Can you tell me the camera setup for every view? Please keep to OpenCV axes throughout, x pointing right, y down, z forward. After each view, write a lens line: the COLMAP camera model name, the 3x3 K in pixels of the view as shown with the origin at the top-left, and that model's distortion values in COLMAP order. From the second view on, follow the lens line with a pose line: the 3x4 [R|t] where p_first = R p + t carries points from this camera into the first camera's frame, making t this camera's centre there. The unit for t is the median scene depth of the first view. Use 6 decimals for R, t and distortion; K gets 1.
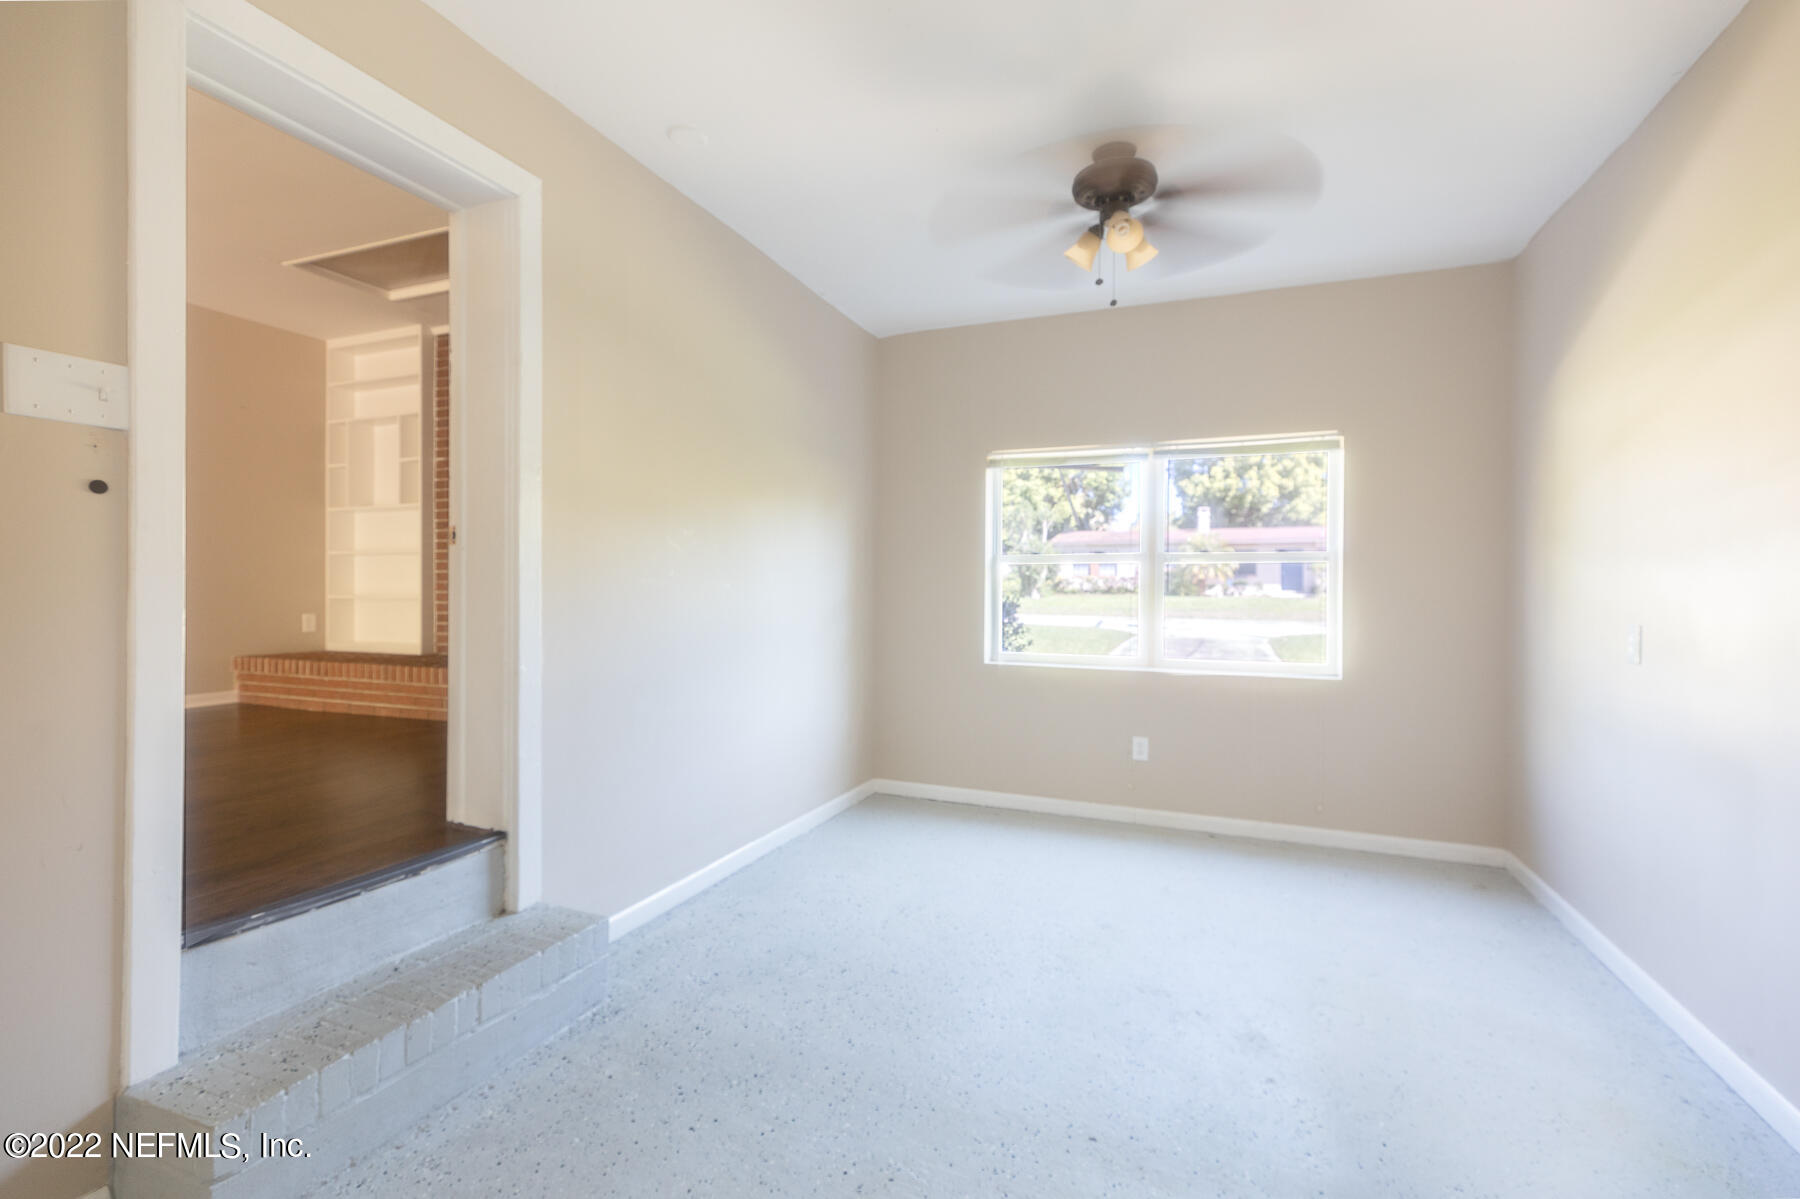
lens RADIAL K [[816.4, 0, 871.5], [0, 816.4, 593.2], [0, 0, 1]] dist [-0.000688, -0.000526]
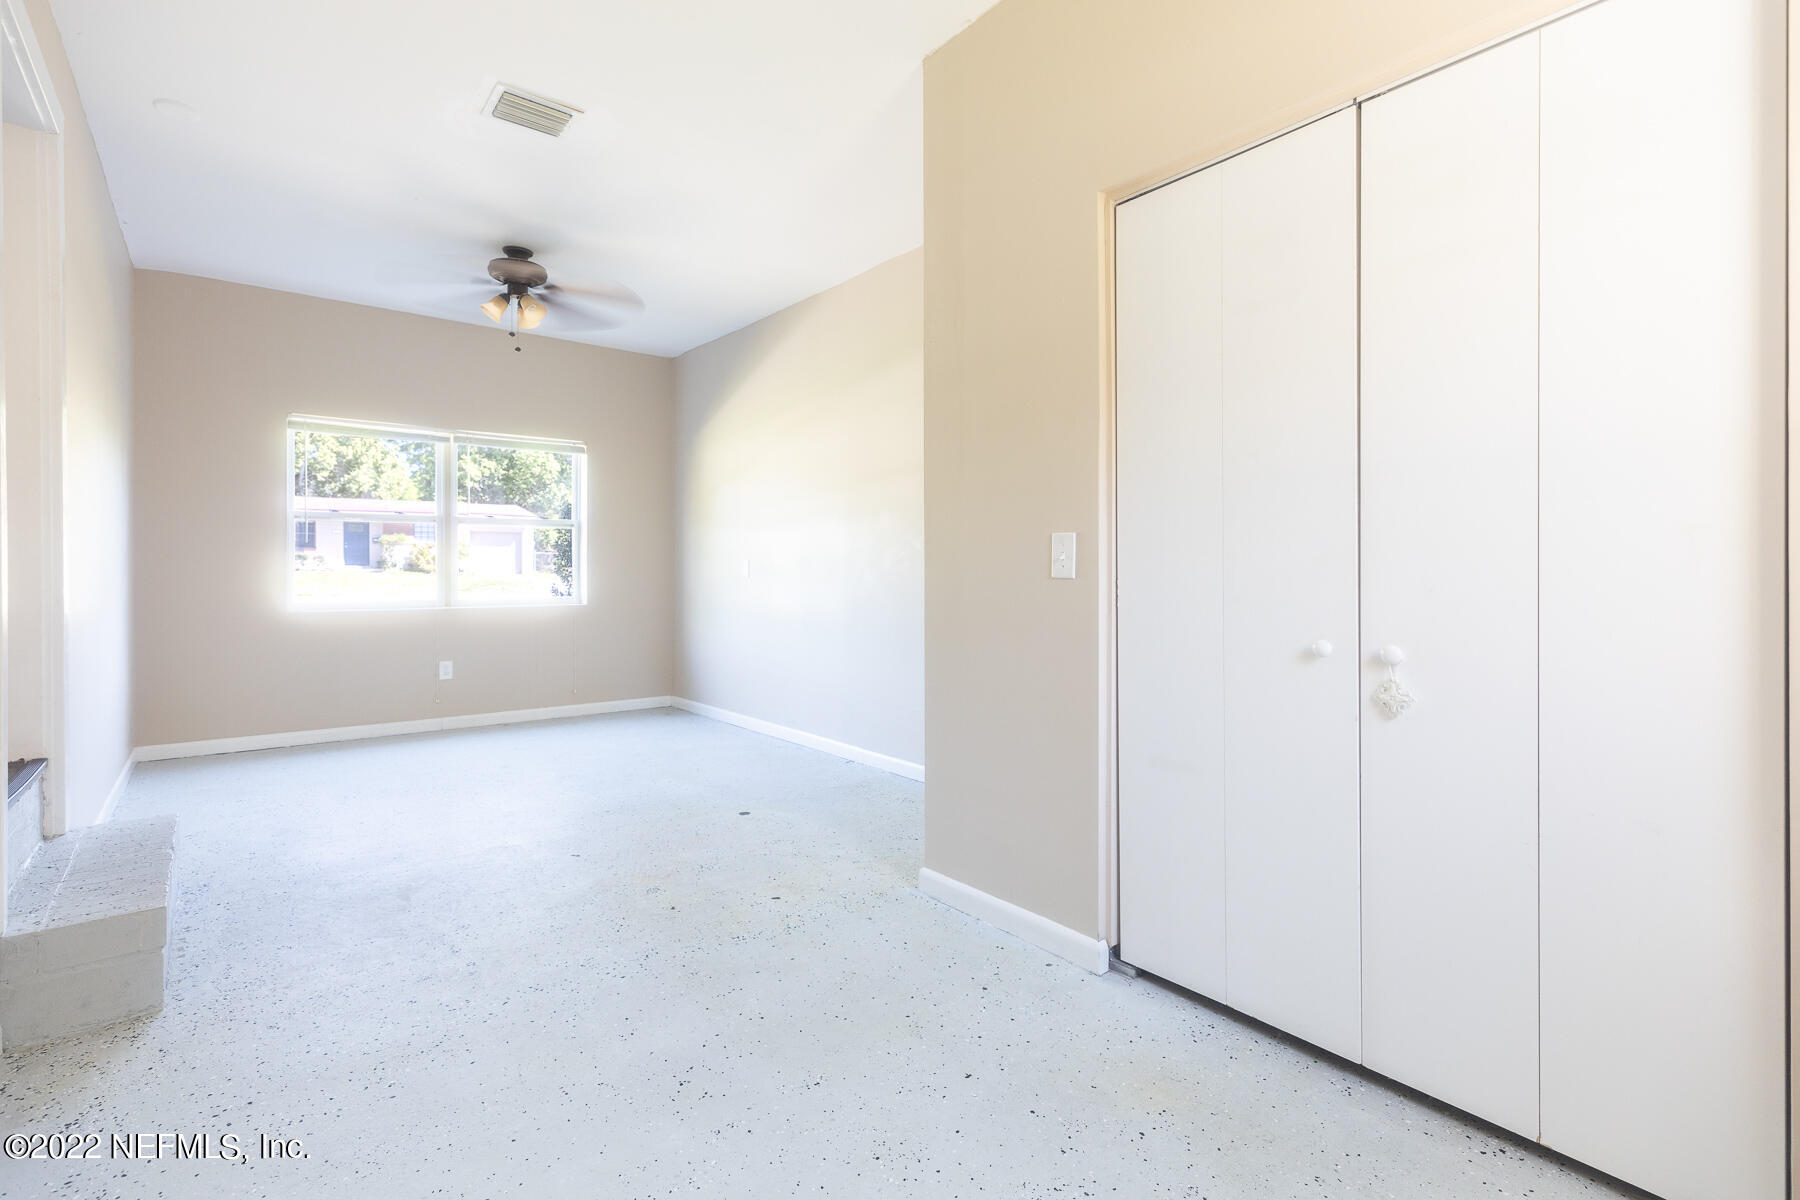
lens RADIAL K [[825.9, 0, 900.5], [0, 825.9, 572.7], [0, 0, 1]] dist [0.018848, -0.000557]
pose [[0.473865, -0.011451, 0.880523, -0.468779], [0.008605, 0.999928, 0.008373, 0.034669], [-0.880556, 0.003609, 0.473929, -0.230890]]
